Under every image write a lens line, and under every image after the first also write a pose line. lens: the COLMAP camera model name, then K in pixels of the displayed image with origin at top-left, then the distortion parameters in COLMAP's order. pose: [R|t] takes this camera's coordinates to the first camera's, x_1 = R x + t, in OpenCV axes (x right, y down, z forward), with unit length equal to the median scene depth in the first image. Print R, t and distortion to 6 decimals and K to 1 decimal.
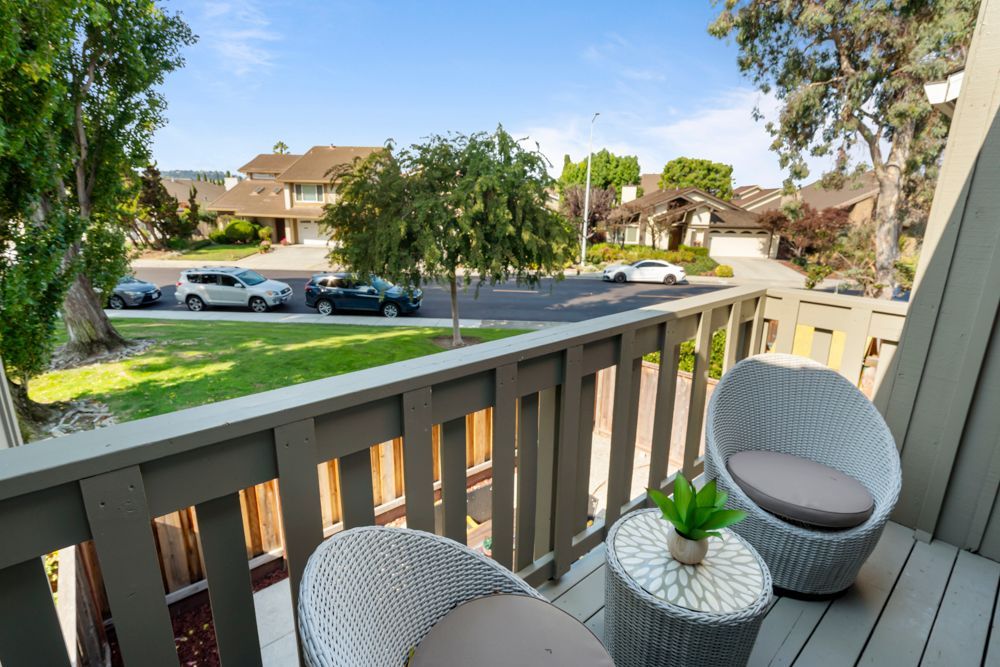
lens RADIAL K [[485.2, 0, 499.2], [0, 485.2, 338.7], [0, 0, 1]] dist [0.001031, 0.000491]
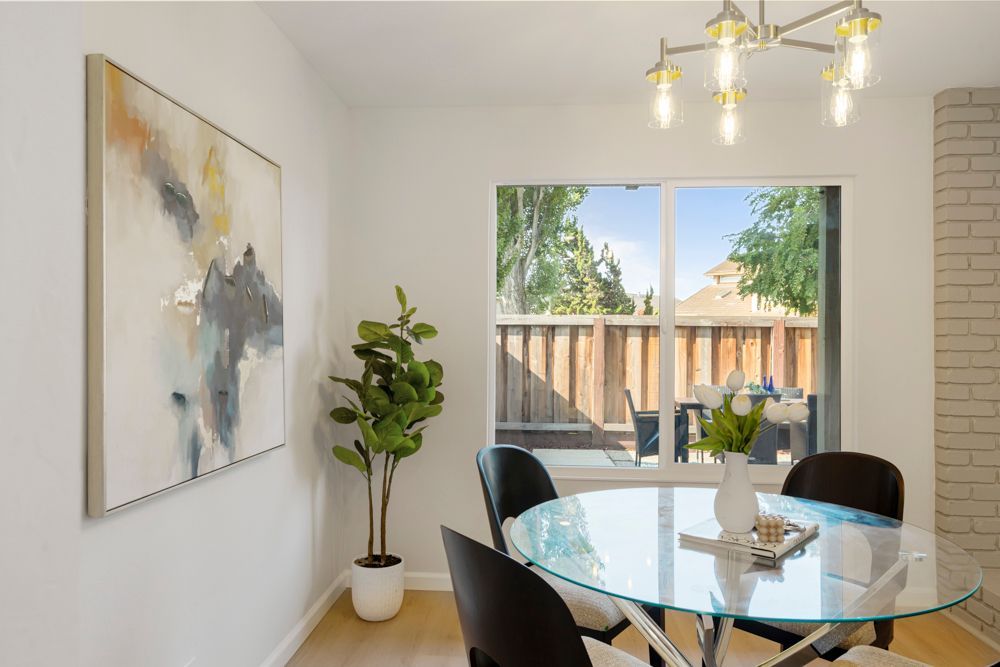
lens RADIAL K [[698.0, 0, 499.6], [0, 698.0, 338.8], [0, 0, 1]] dist [0.002201, 0.001580]
pose [[0.710559, -0.012649, -0.703523, 0.067218], [-0.180764, 0.963000, -0.199887, 0.077837], [0.680022, 0.269203, 0.681982, -0.035581]]
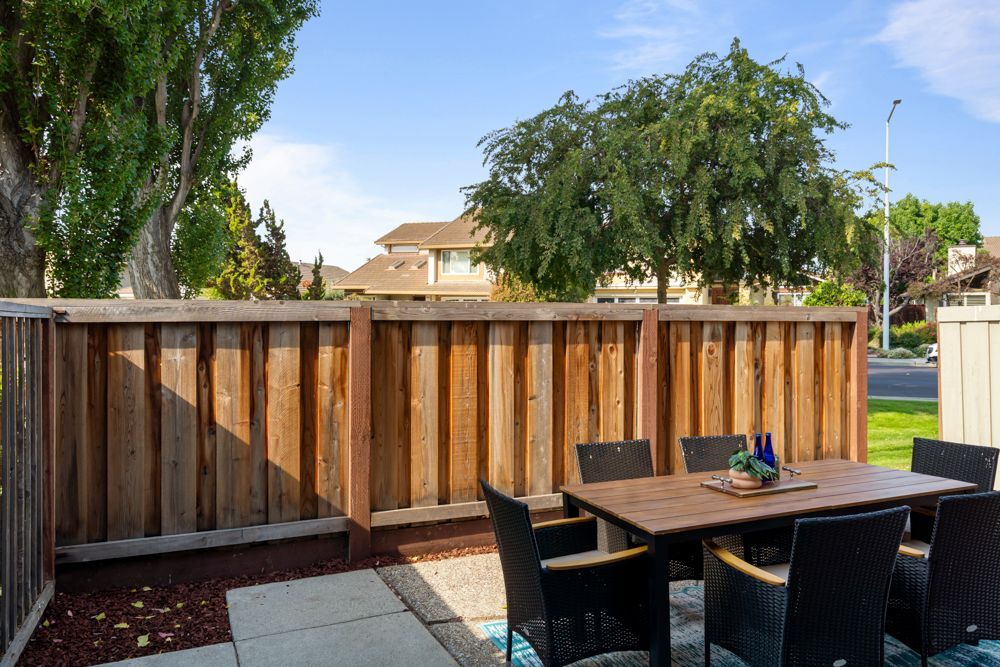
lens RADIAL K [[734.5, 0, 500.9], [0, 734.5, 318.5], [0, 0, 1]] dist [0.004265, 0.004081]
pose [[0.953556, -0.015160, -0.300833, -0.003147], [-0.062862, 0.966726, -0.247971, 0.053195], [0.294582, 0.255366, 0.920875, 0.028281]]
